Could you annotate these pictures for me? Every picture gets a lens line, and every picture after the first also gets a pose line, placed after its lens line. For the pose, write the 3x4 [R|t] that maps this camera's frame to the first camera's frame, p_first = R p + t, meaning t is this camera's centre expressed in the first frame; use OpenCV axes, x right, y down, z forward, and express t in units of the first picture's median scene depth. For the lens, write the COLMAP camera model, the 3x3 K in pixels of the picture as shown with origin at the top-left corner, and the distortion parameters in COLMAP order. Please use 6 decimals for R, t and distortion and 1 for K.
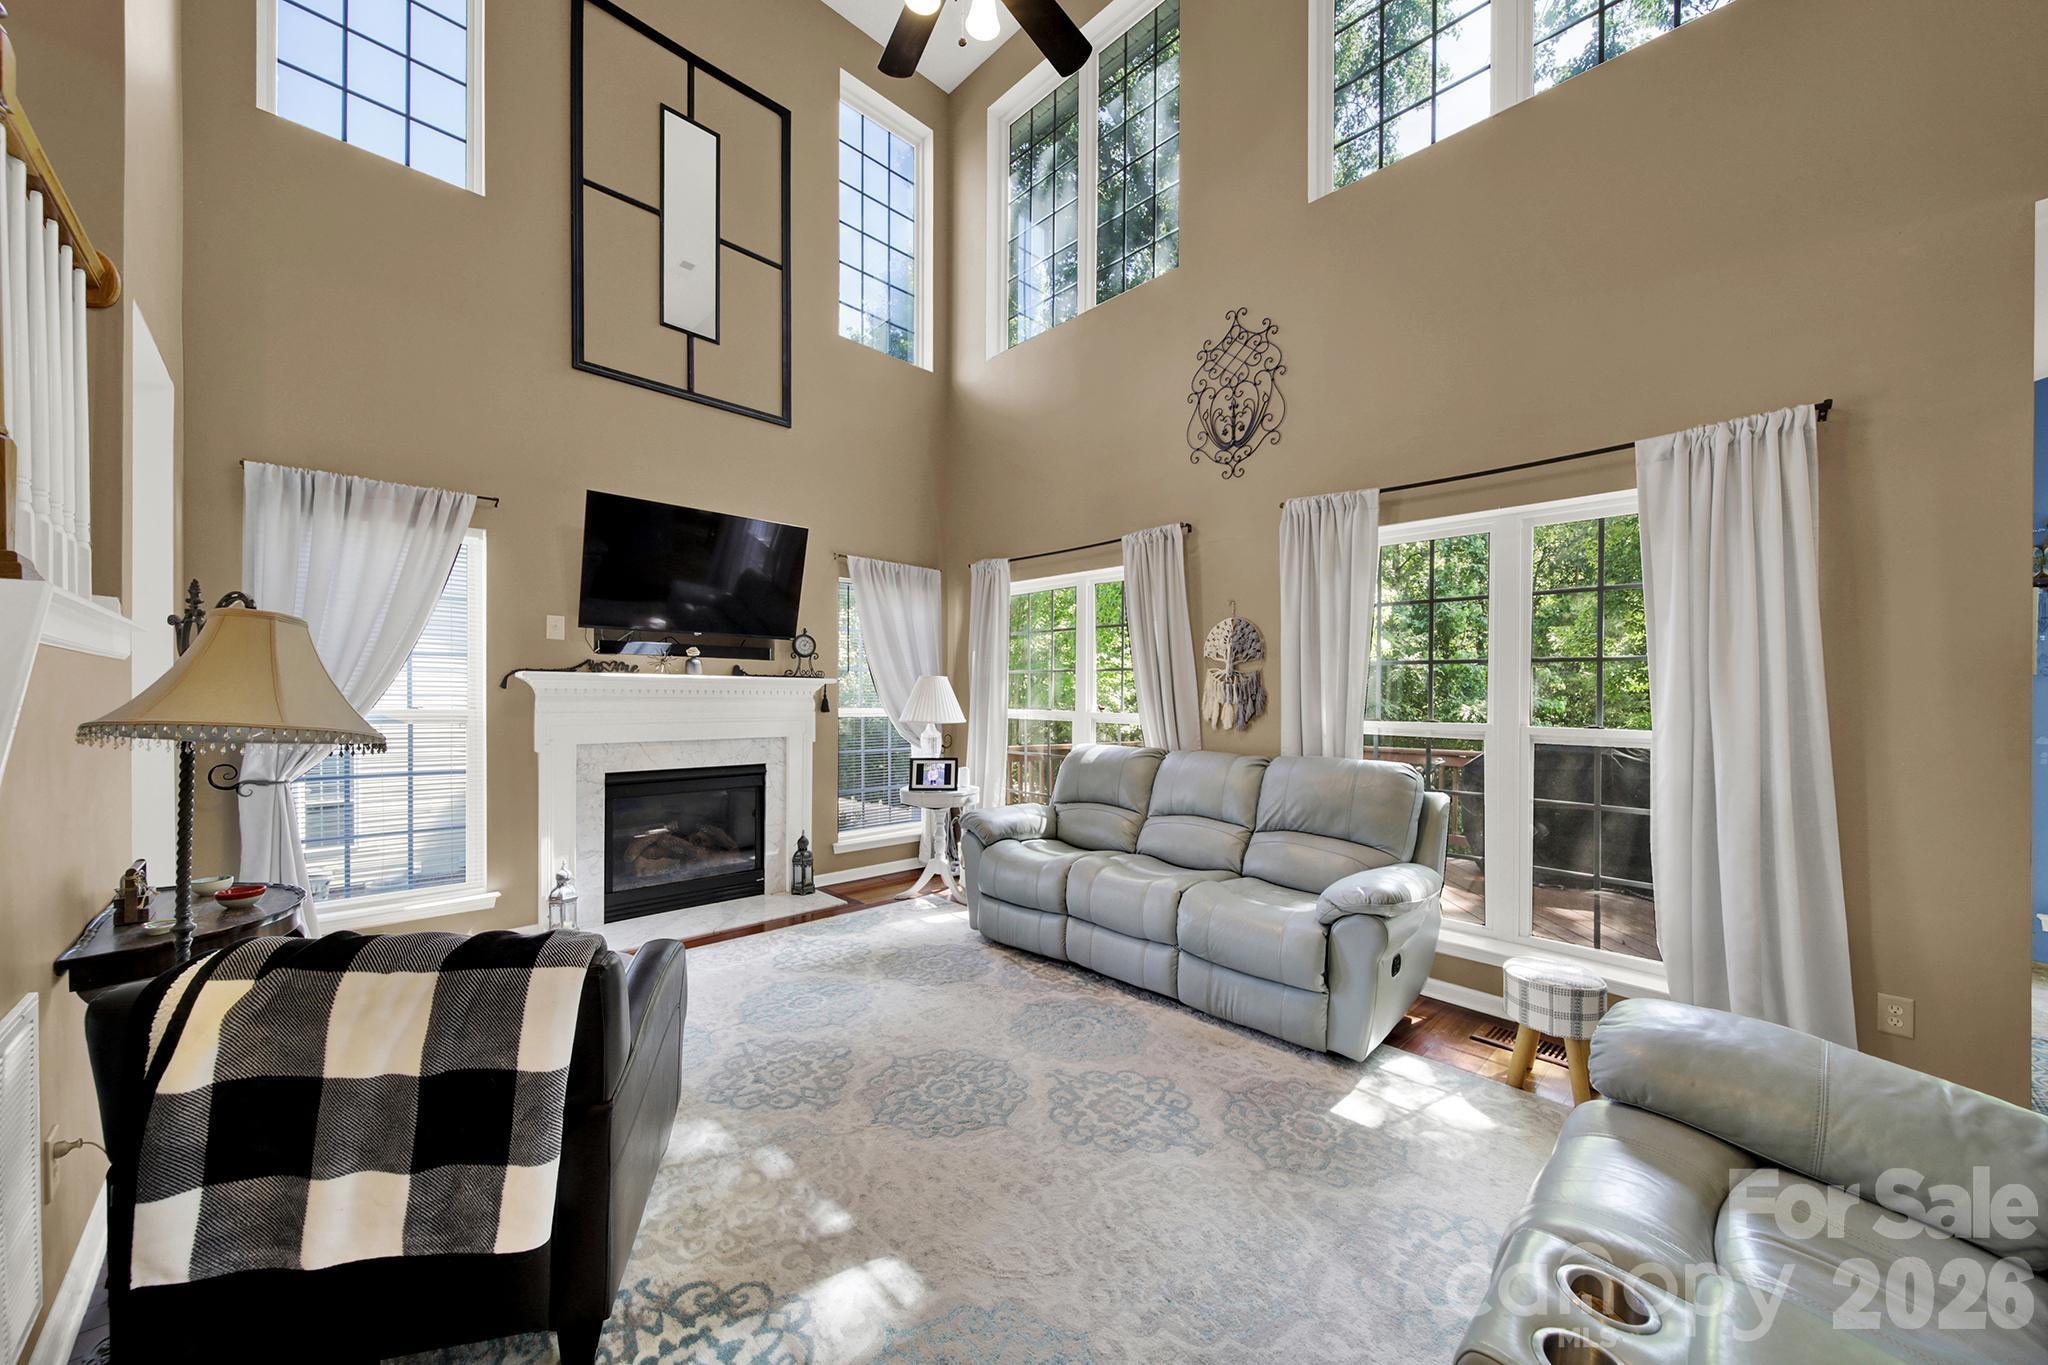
lens RADIAL K [[740.6, 0, 1022.5], [0, 740.6, 697.1], [0, 0, 1]] dist [-0.003658, -0.001246]
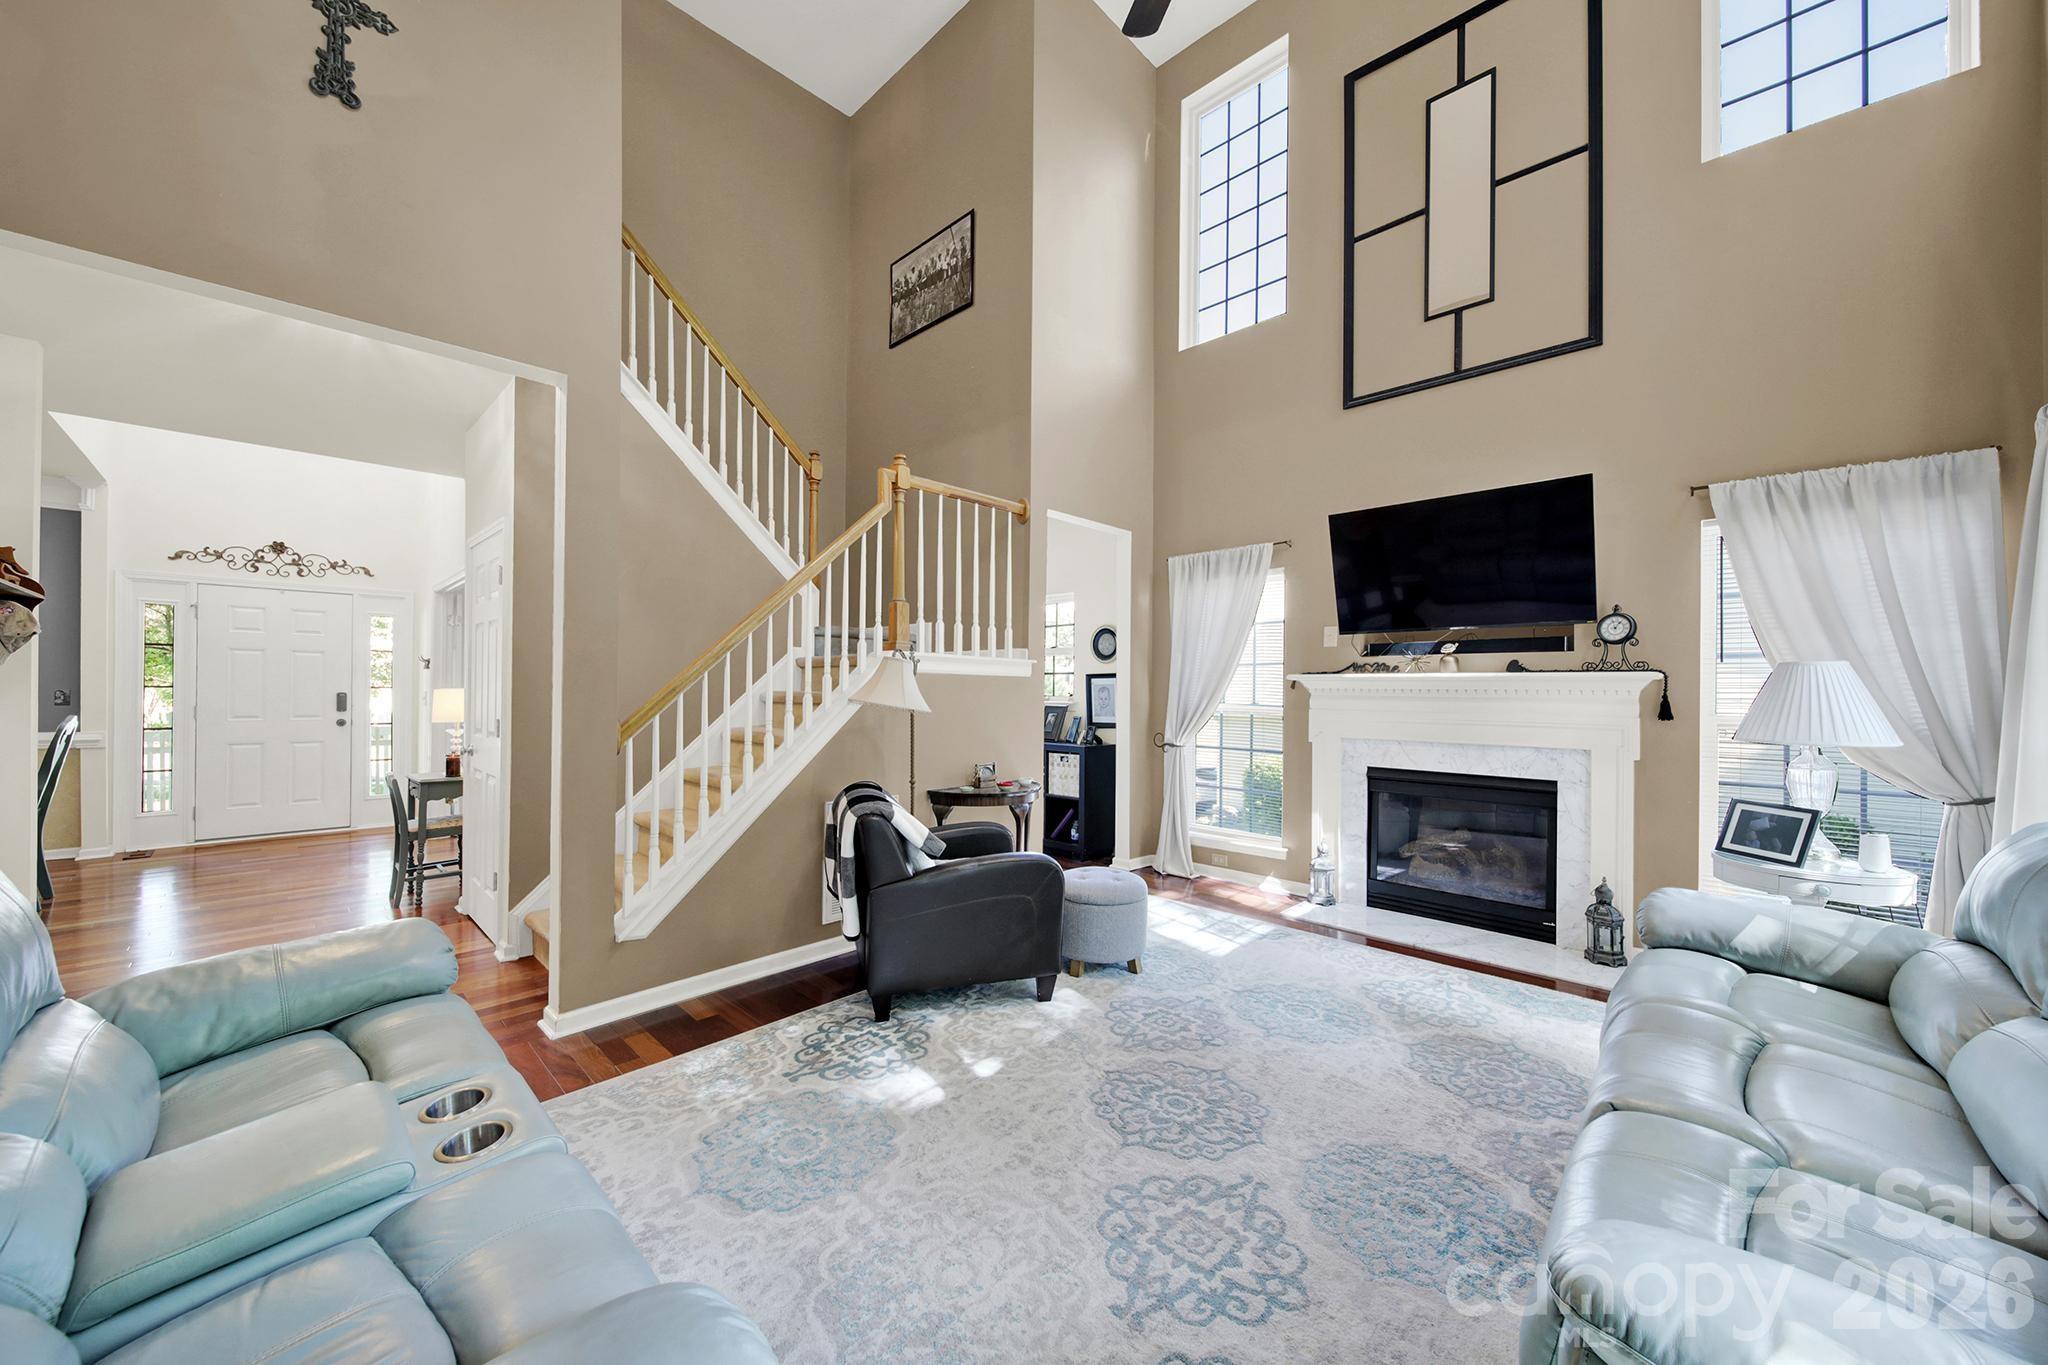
lens RADIAL K [[740.6, 0, 1012.5], [0, 740.6, 681.6], [0, 0, 1]] dist [-0.003658, -0.001246]
pose [[0.023700, -0.017558, -0.999565, 0.518800], [-0.009449, 0.999797, -0.017787, 0.002667], [0.999674, 0.009866, 0.023530, 0.462057]]
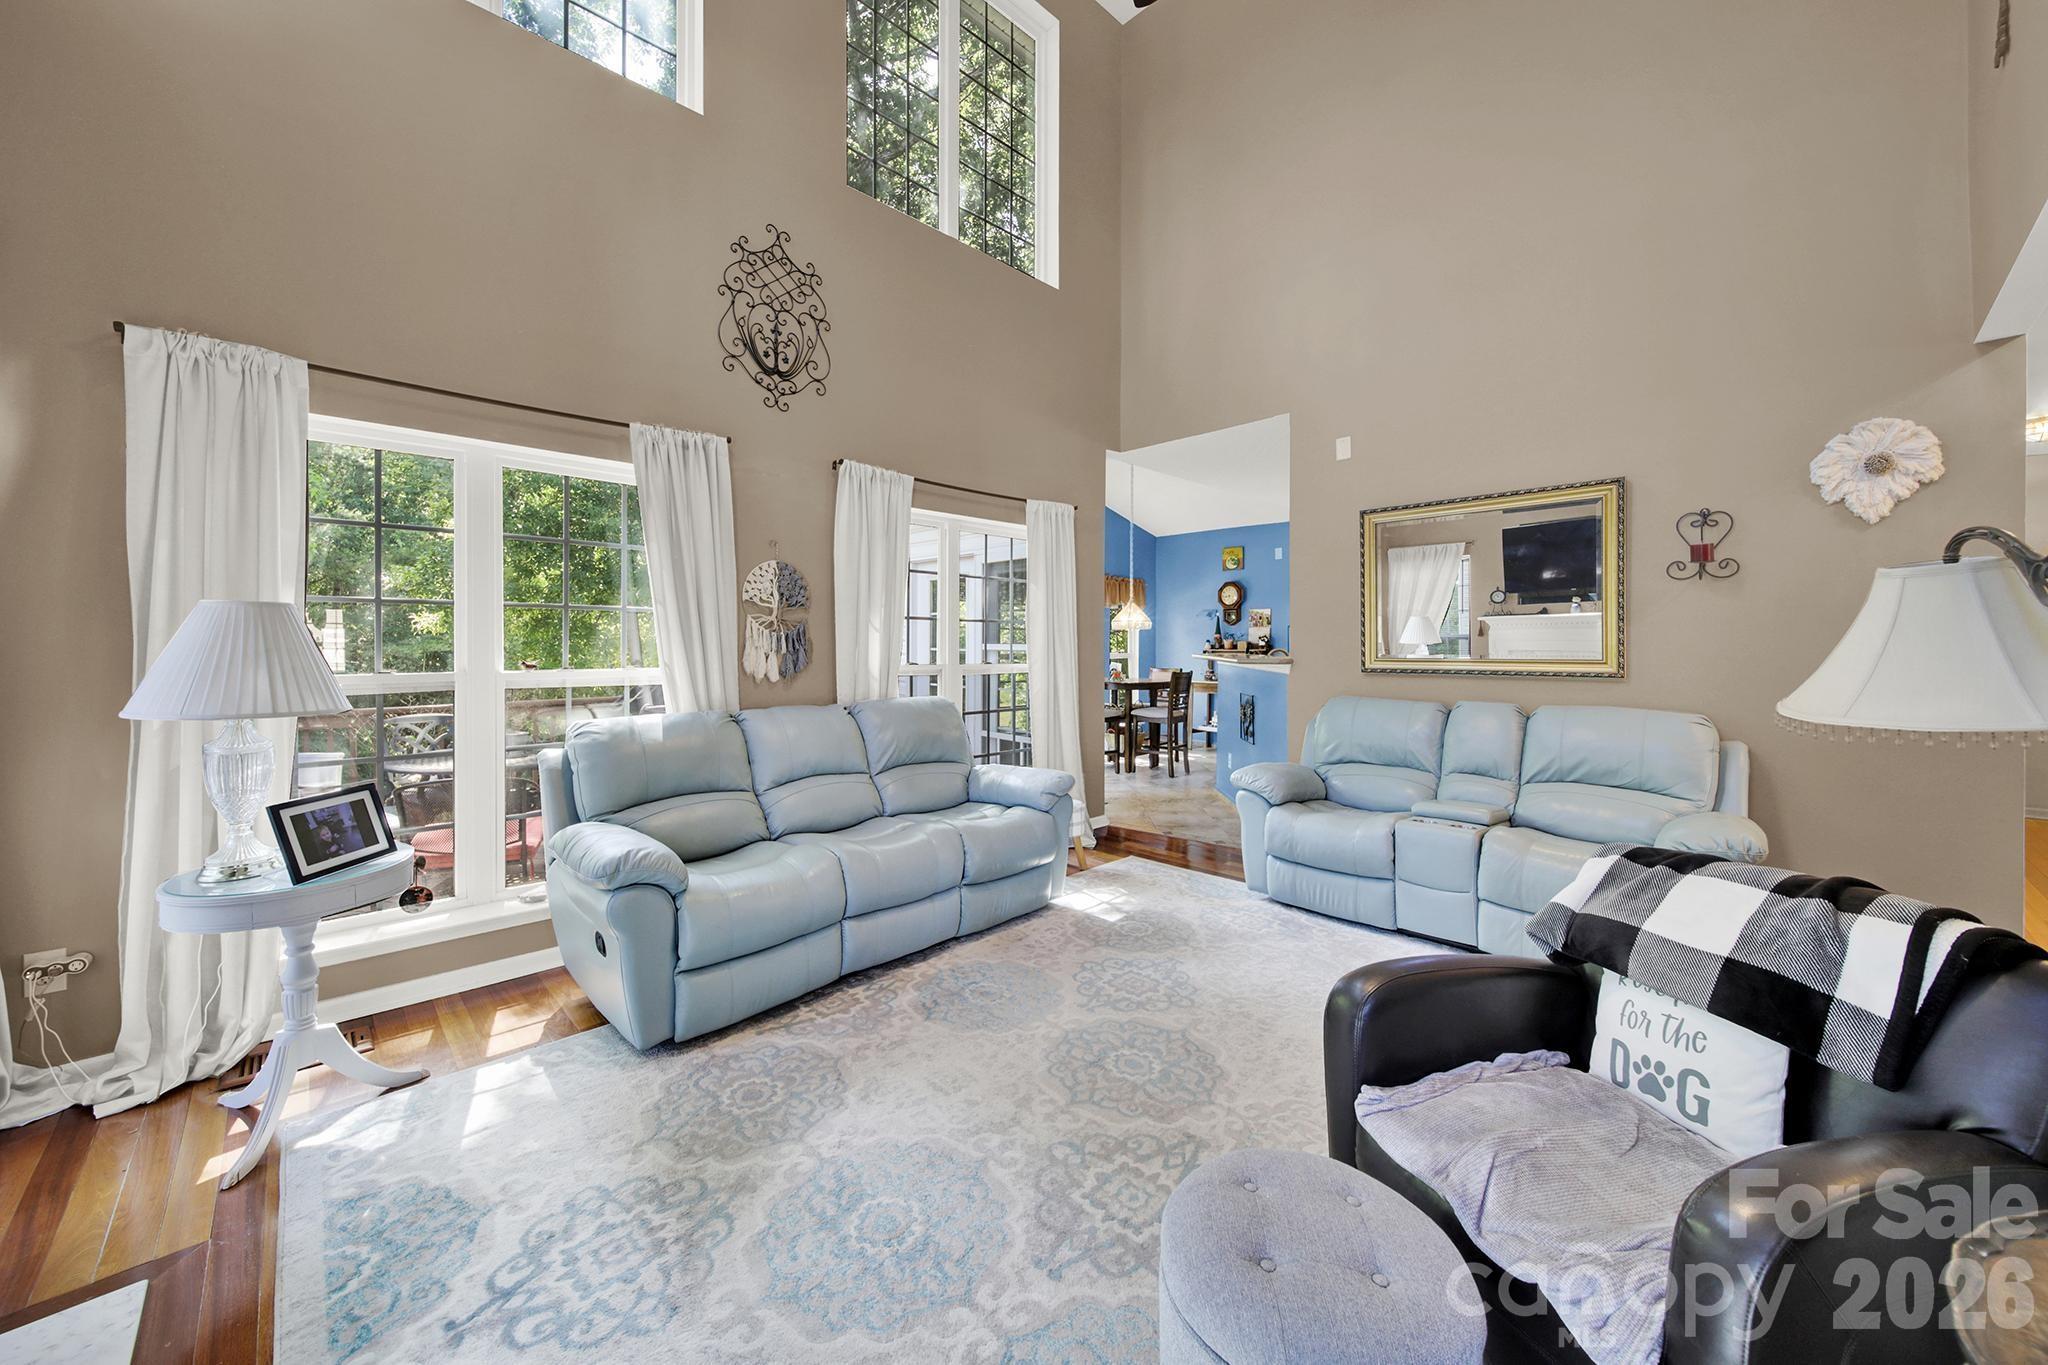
lens RADIAL K [[740.6, 0, 1012.7], [0, 740.6, 639.0], [0, 0, 1]] dist [-0.003658, -0.001246]
pose [[0.006494, -0.004112, 0.999970, -0.641546], [-0.000995, 0.999991, 0.004119, -0.012713], [-0.999978, -0.001022, 0.006490, 0.699572]]
